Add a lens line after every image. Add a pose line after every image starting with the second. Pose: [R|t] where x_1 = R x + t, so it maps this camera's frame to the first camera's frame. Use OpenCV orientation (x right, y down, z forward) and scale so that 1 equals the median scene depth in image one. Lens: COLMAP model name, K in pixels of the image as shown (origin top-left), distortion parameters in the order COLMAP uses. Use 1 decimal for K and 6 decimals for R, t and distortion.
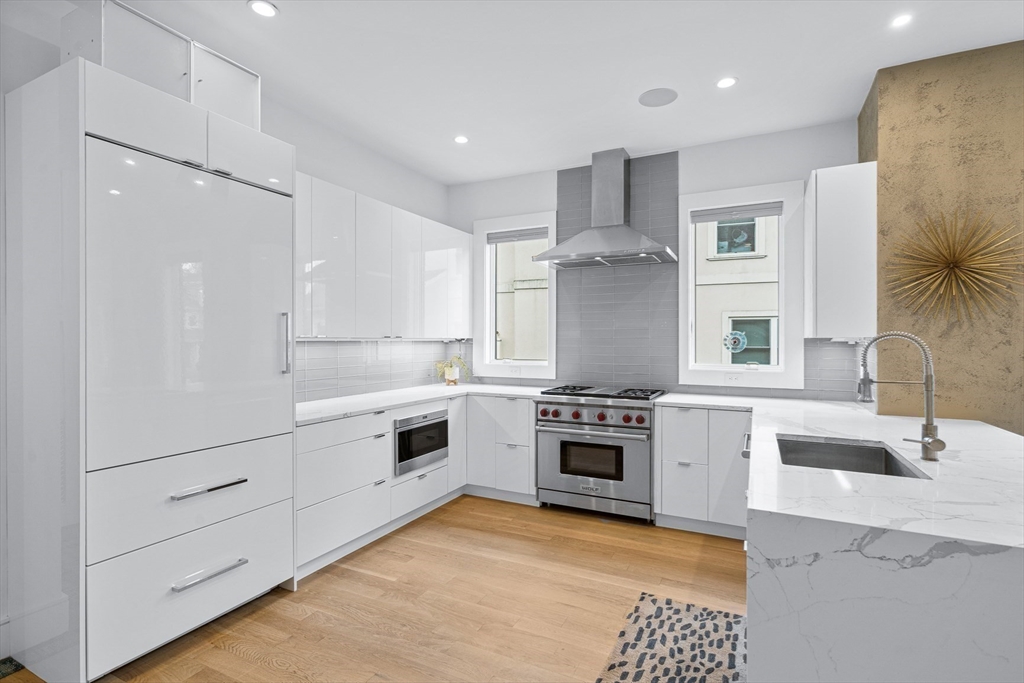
lens RADIAL K [[488.3, 0, 512.0], [0, 488.3, 341.5], [0, 0, 1]] dist [-0.000509, 0.000410]
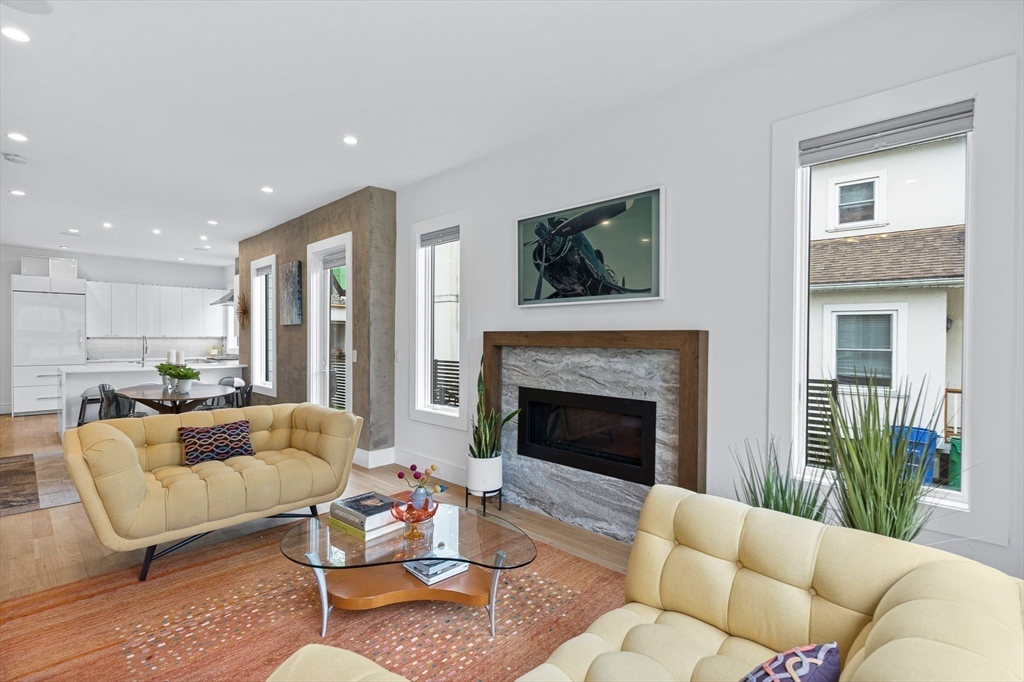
lens RADIAL K [[472.9, 0, 507.1], [0, 472.9, 344.1], [0, 0, 1]] dist [-0.003273, -0.000358]
pose [[0.953499, 0.007385, -0.301307, 2.632776], [-0.005075, 0.999951, 0.008448, 0.003481], [0.301354, -0.006526, 0.953490, -0.978792]]
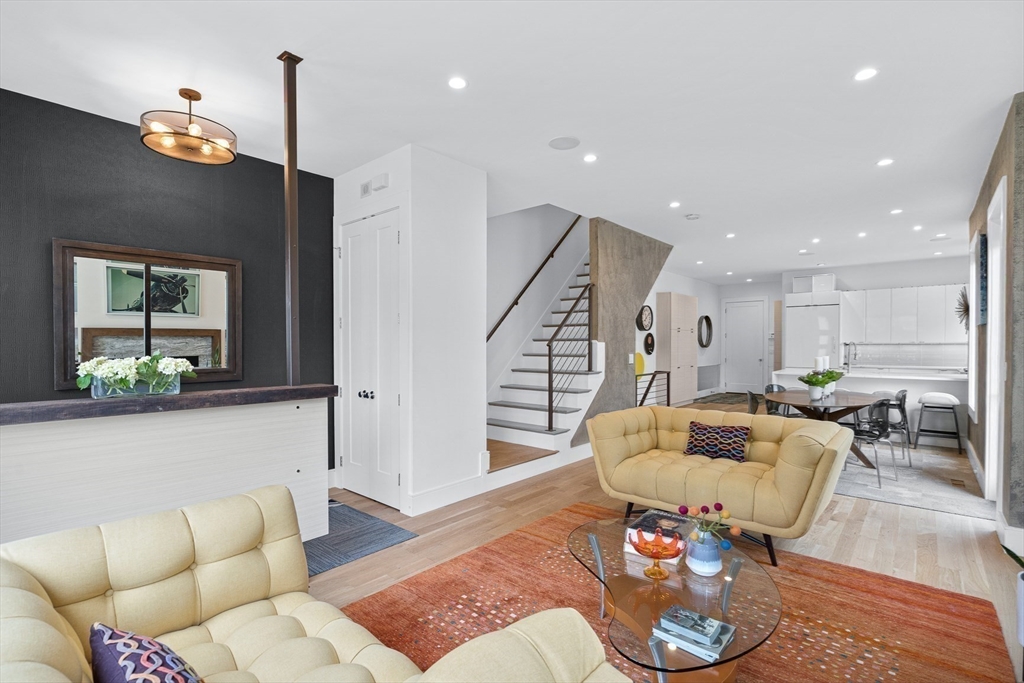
lens RADIAL K [[481.8, 0, 505.9], [0, 481.8, 351.9], [0, 0, 1]] dist [0.002921, 0.000535]
pose [[-0.253733, 0.015373, -0.967152, 2.925665], [-0.000692, 0.999871, 0.016075, 0.002696], [0.967274, 0.004748, -0.253690, -0.396091]]
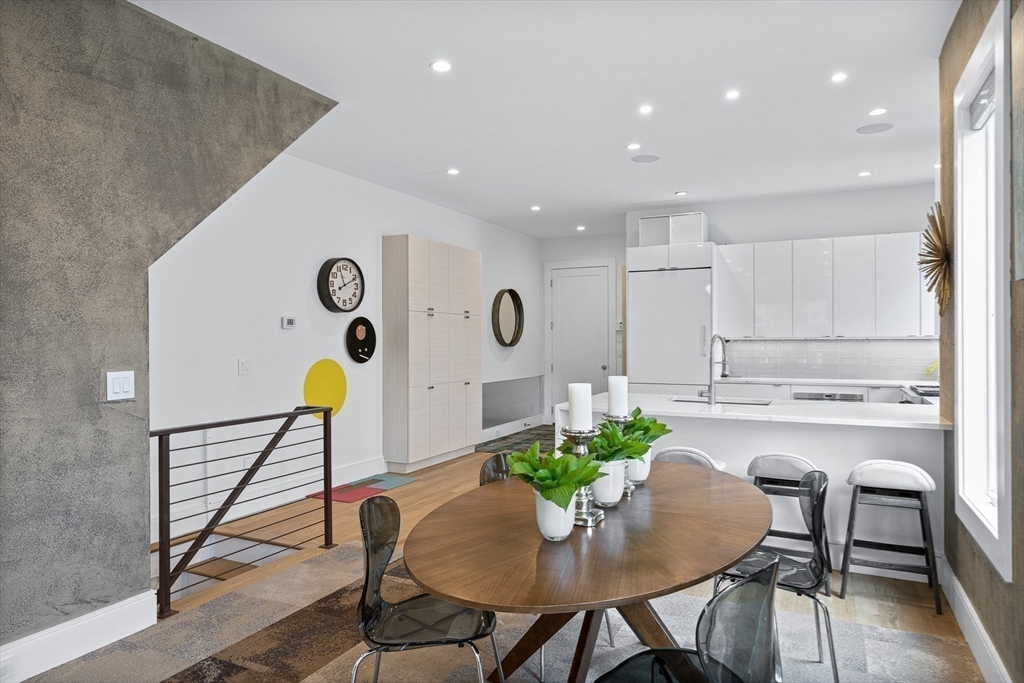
lens RADIAL K [[654.6, 0, 512.0], [0, 654.6, 341.5], [0, 0, 1]] dist [0.022860, -0.000008]
pose [[0.006767, 0.002082, -0.999975, 1.767821], [0.000692, 0.999998, 0.002087, 0.000764], [0.999977, -0.000706, 0.006766, 0.131238]]
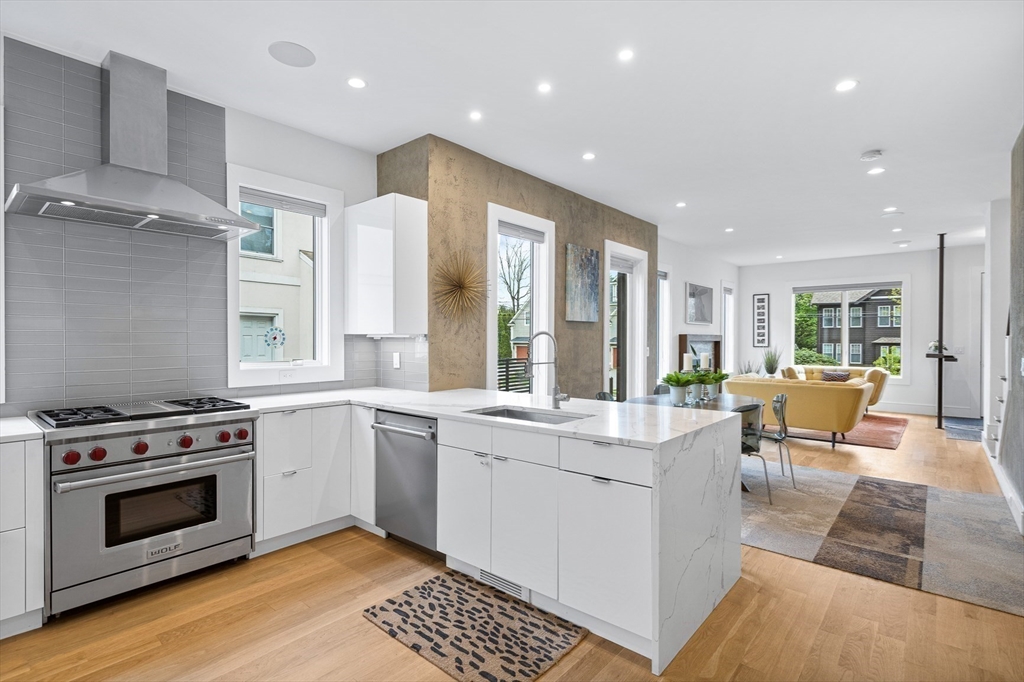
lens RADIAL K [[488.3, 0, 512.0], [0, 488.3, 341.0], [0, 0, 1]] dist [-0.000509, 0.000410]
pose [[0.250347, -0.006756, 0.968133, -0.431675], [-0.000765, 0.999974, 0.007176, 0.000412], [-0.968156, -0.002537, 0.250335, 0.395642]]
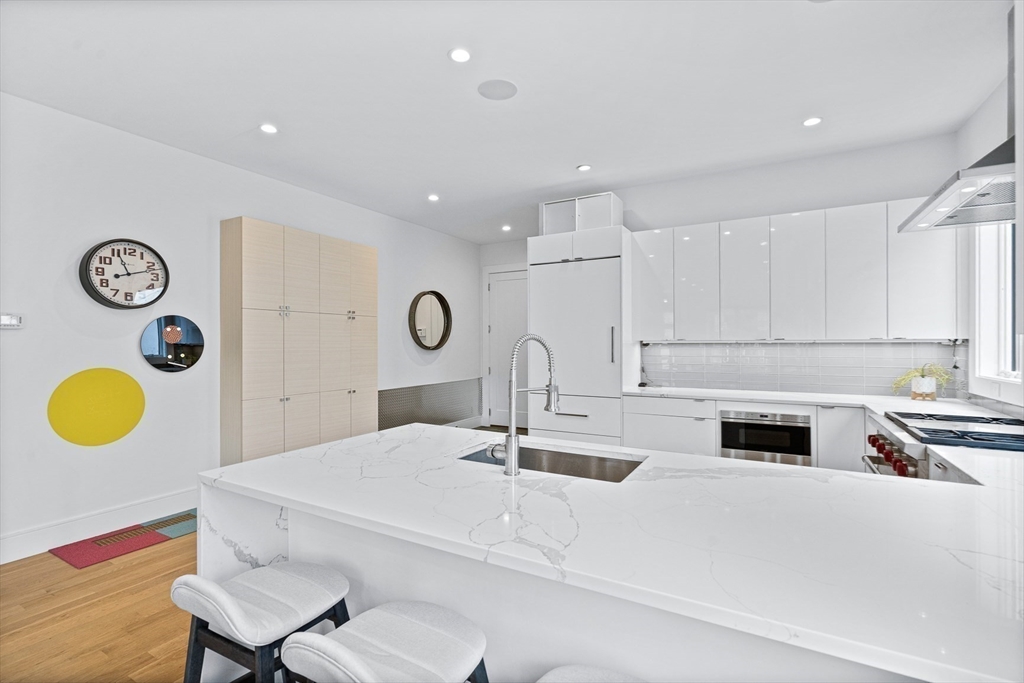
lens RADIAL K [[472.9, 0, 507.1], [0, 472.9, 344.6], [0, 0, 1]] dist [-0.003273, -0.000358]
pose [[-0.057570, 0.004016, -0.998333, 0.932707], [0.000973, 0.999992, 0.003966, -0.001911], [0.998341, -0.000743, -0.057574, 0.559209]]
